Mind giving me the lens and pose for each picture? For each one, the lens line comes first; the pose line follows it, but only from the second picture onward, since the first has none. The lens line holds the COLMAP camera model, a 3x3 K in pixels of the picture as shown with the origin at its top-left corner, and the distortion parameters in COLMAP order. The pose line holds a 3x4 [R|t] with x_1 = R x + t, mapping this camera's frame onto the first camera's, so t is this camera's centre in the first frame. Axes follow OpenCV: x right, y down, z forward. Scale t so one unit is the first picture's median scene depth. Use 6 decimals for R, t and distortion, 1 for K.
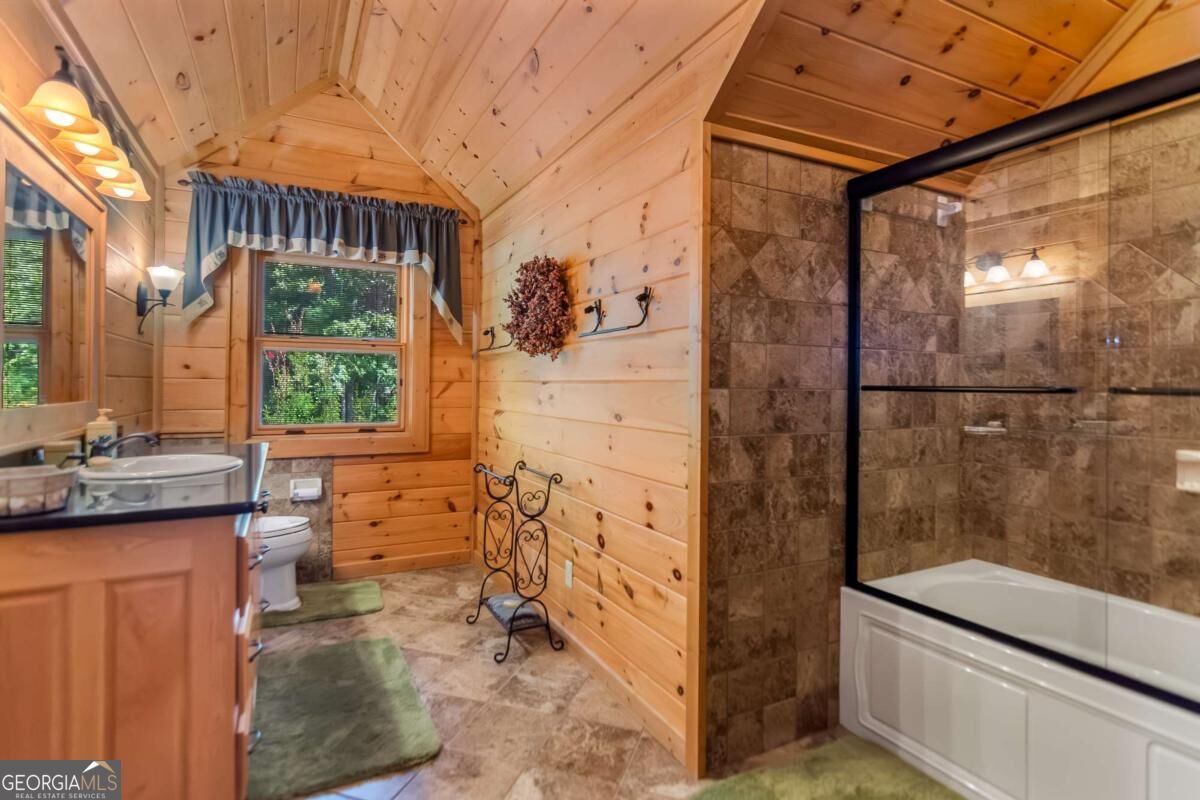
lens RADIAL K [[595.3, 0, 605.1], [0, 595.3, 390.0], [0, 0, 1]] dist [-0.003671, 0.004486]
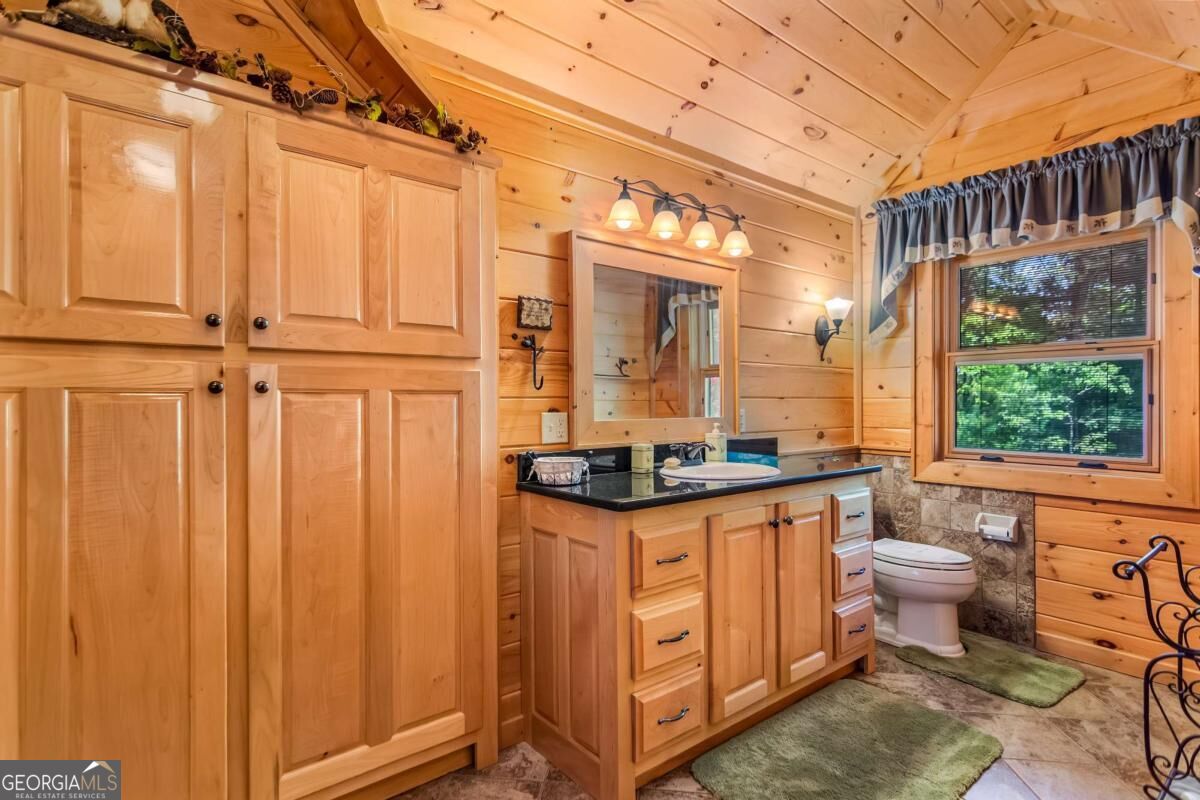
lens RADIAL K [[595.3, 0, 605.4], [0, 595.3, 406.5], [0, 0, 1]] dist [-0.003671, 0.004486]
pose [[0.186586, 0.000143, -0.982439, 0.237624], [-0.004820, 0.999988, -0.000770, -0.001525], [0.982427, 0.004879, 0.186584, 0.310412]]
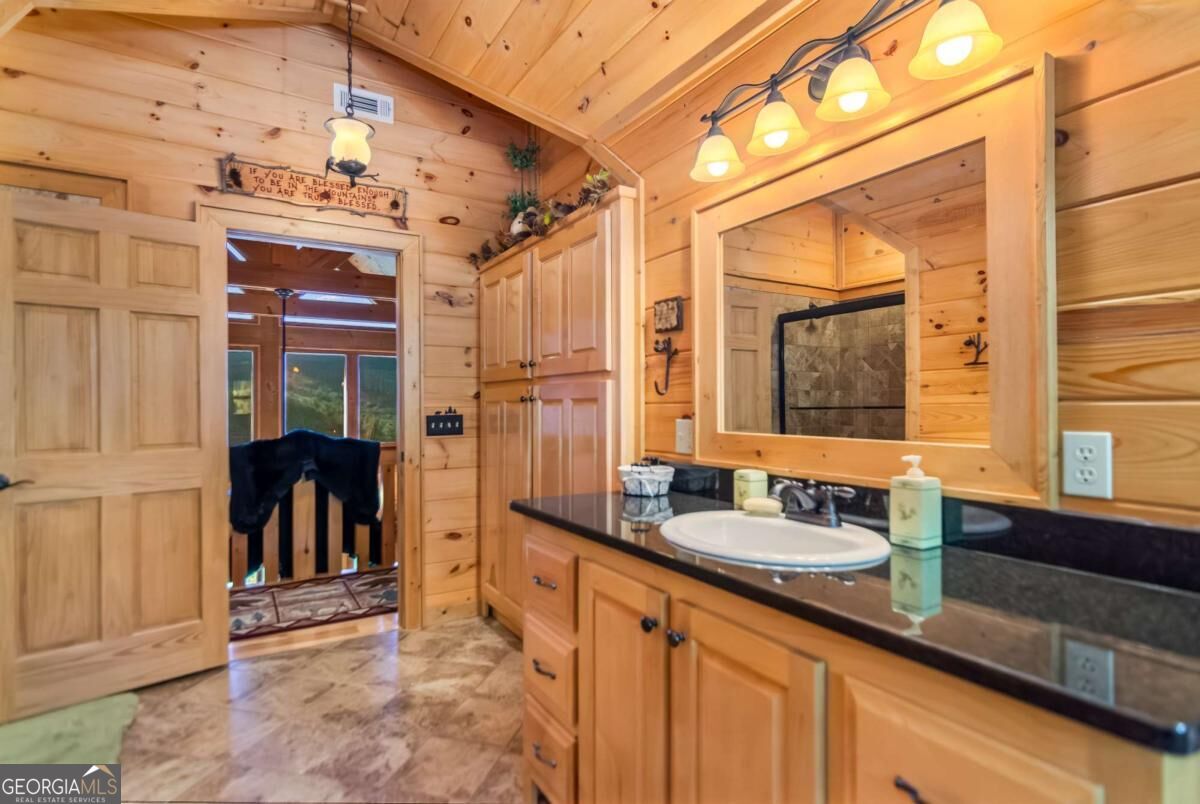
lens RADIAL K [[595.3, 0, 597.7], [0, 595.3, 403.6], [0, 0, 1]] dist [-0.003671, 0.004486]
pose [[-0.997797, 0.000024, -0.066348, -0.271113], [-0.000001, 1.000000, 0.000372, -0.010539], [0.066348, 0.000371, -0.997796, 0.934340]]
